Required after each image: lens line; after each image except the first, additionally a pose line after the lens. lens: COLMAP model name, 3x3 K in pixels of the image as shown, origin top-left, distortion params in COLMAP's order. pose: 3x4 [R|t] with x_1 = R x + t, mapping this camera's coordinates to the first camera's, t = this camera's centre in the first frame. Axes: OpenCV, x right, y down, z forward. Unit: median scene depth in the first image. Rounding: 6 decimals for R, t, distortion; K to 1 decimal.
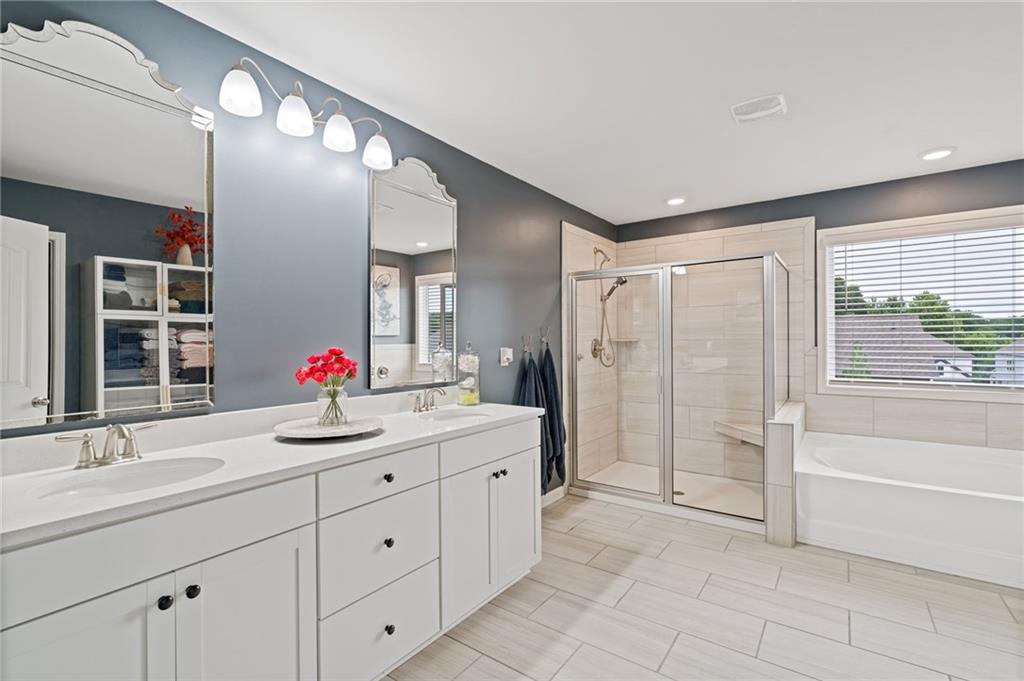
lens RADIAL K [[467.2, 0, 511.8], [0, 467.2, 339.4], [0, 0, 1]] dist [-0.000423, 0.000412]
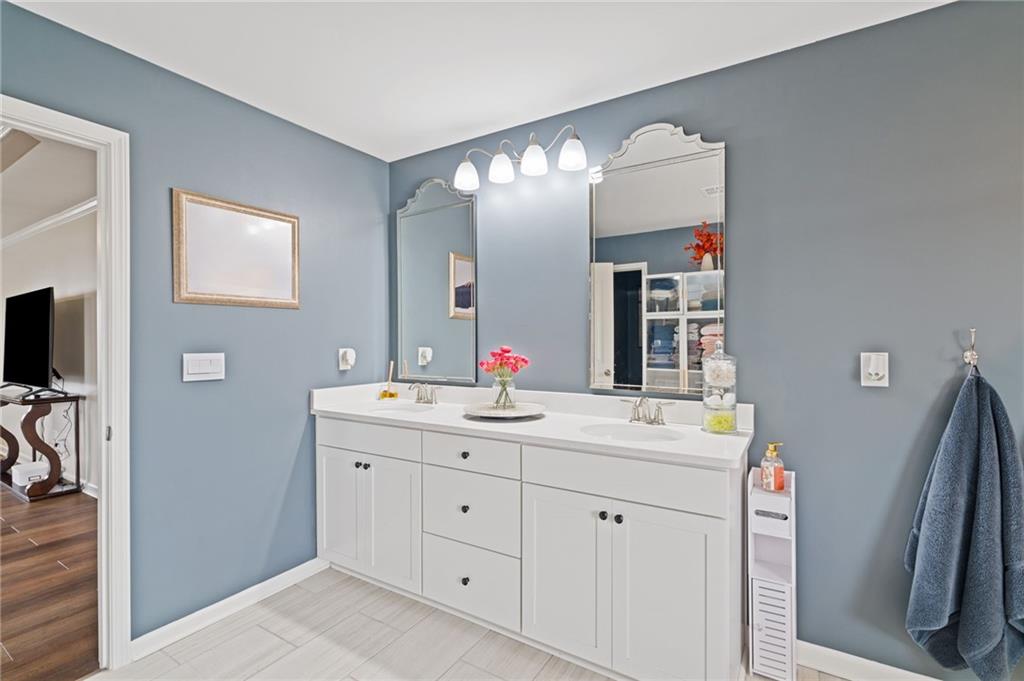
lens RADIAL K [[415.1, 0, 512.0], [0, 415.1, 346.4], [0, 0, 1]] dist [0.000018, 0.000065]
pose [[0.127130, 0.031815, -0.991376, 0.417317], [0.014807, 0.999313, 0.033969, -0.011814], [0.991776, -0.018998, 0.126571, 0.515498]]
